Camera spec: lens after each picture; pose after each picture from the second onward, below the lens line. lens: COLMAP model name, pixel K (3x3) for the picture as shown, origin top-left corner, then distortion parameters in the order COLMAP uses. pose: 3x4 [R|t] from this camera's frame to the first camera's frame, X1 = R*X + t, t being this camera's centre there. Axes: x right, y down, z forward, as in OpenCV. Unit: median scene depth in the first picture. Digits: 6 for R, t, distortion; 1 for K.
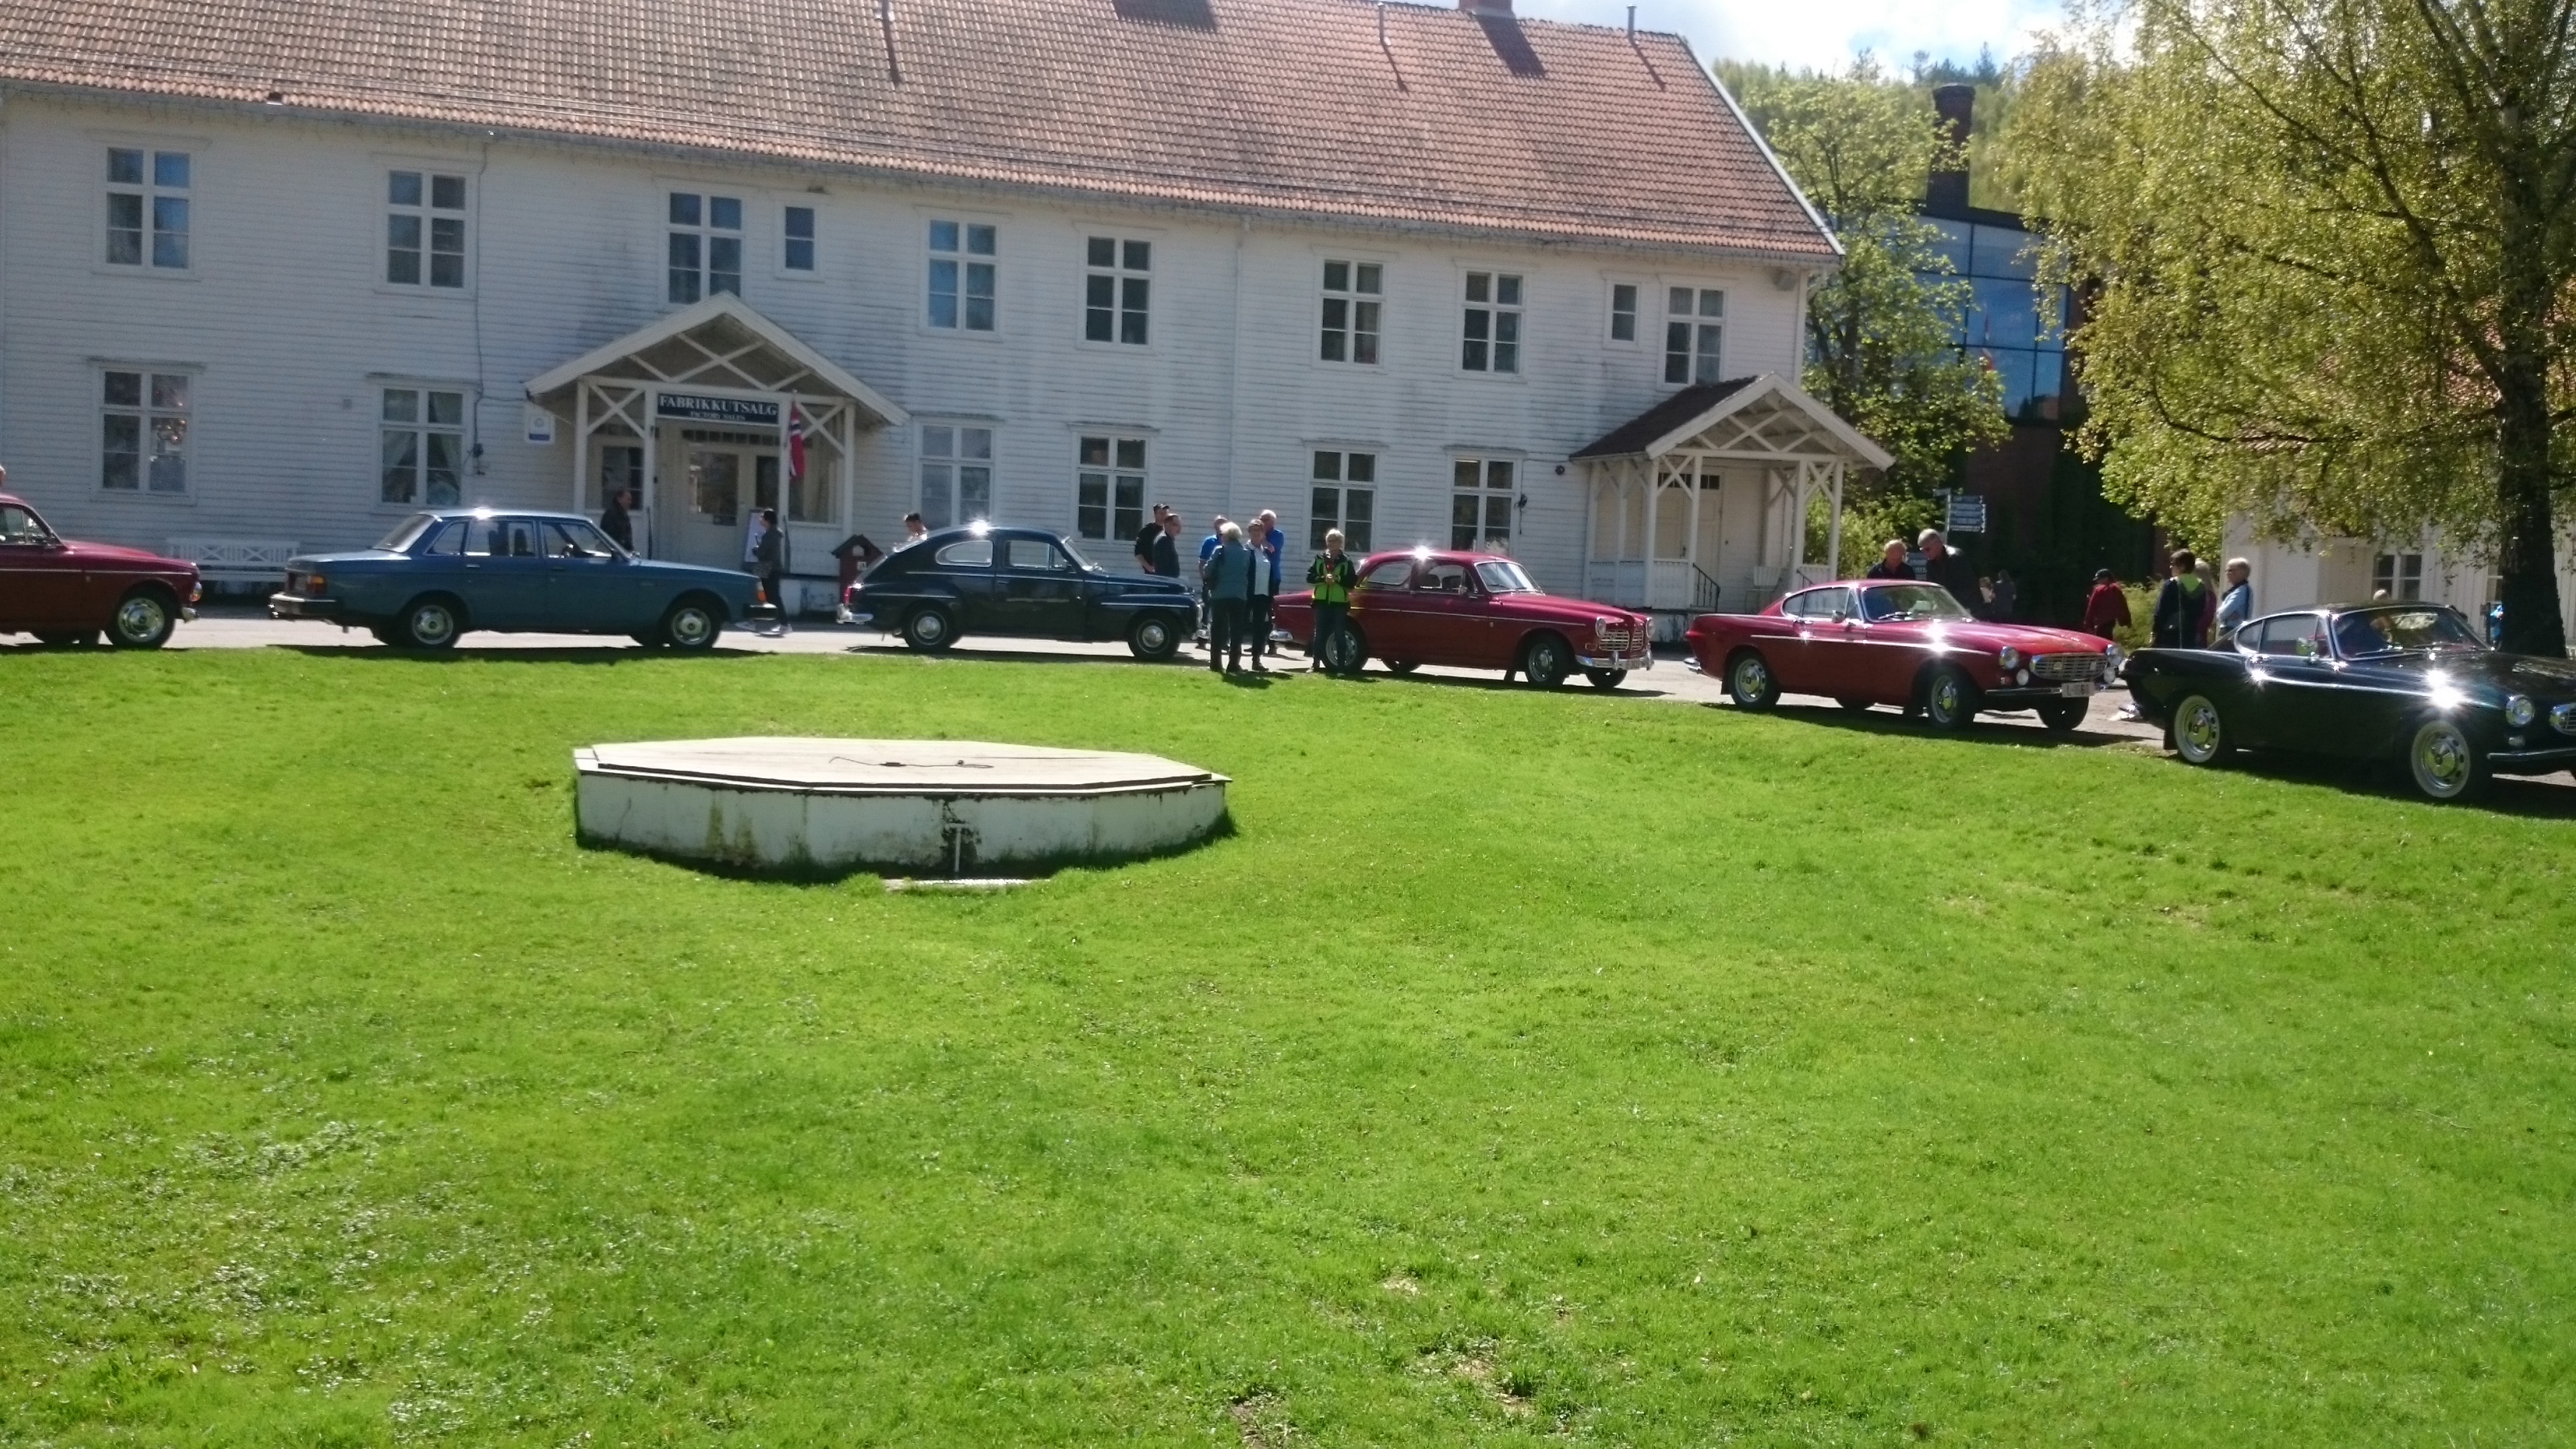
lens RADIAL K [[2300.1, 0, 1288.0], [0, 2300.1, 724.5], [0, 0, 1]] dist [0.253554, -0.698140]
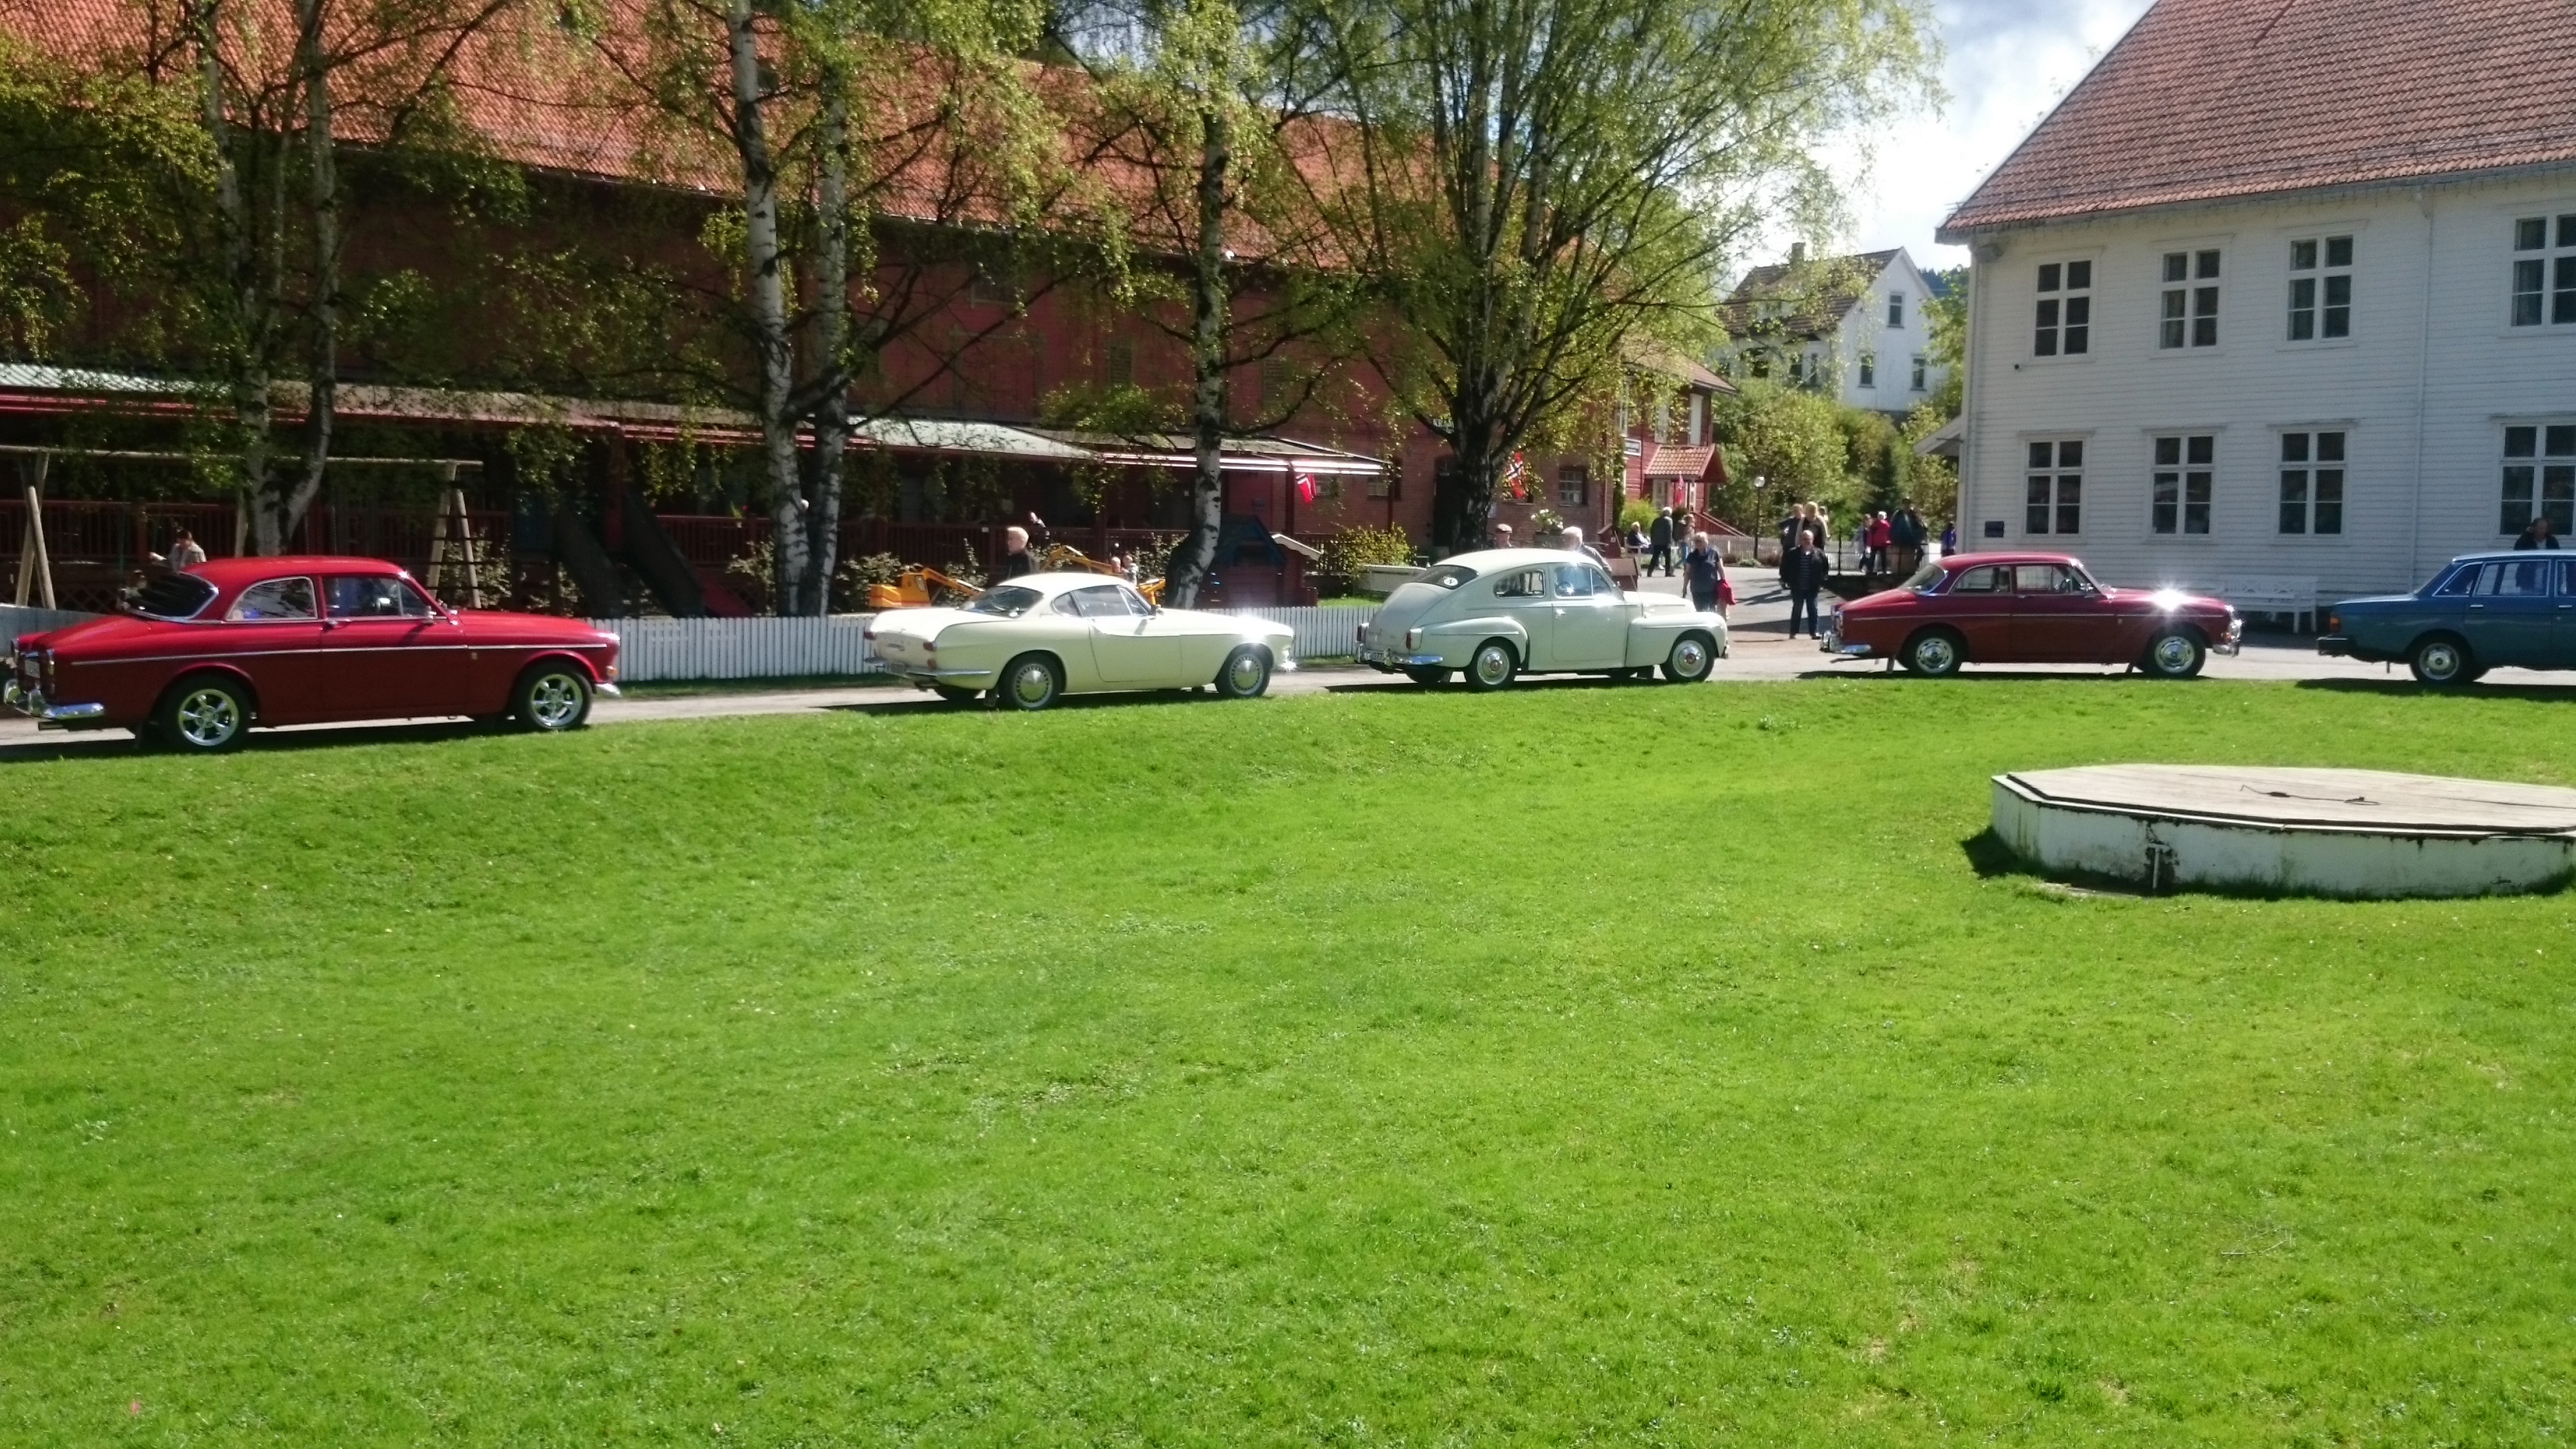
lens RADIAL K [[2300.1, 0, 1288.0], [0, 2300.1, 724.5], [0, 0, 1]] dist [0.253554, -0.698140]
pose [[0.361888, 0.034756, -0.931574, 0.304620], [-0.047487, 0.998695, 0.018813, -0.006228], [0.931011, 0.037430, 0.363066, 0.085409]]
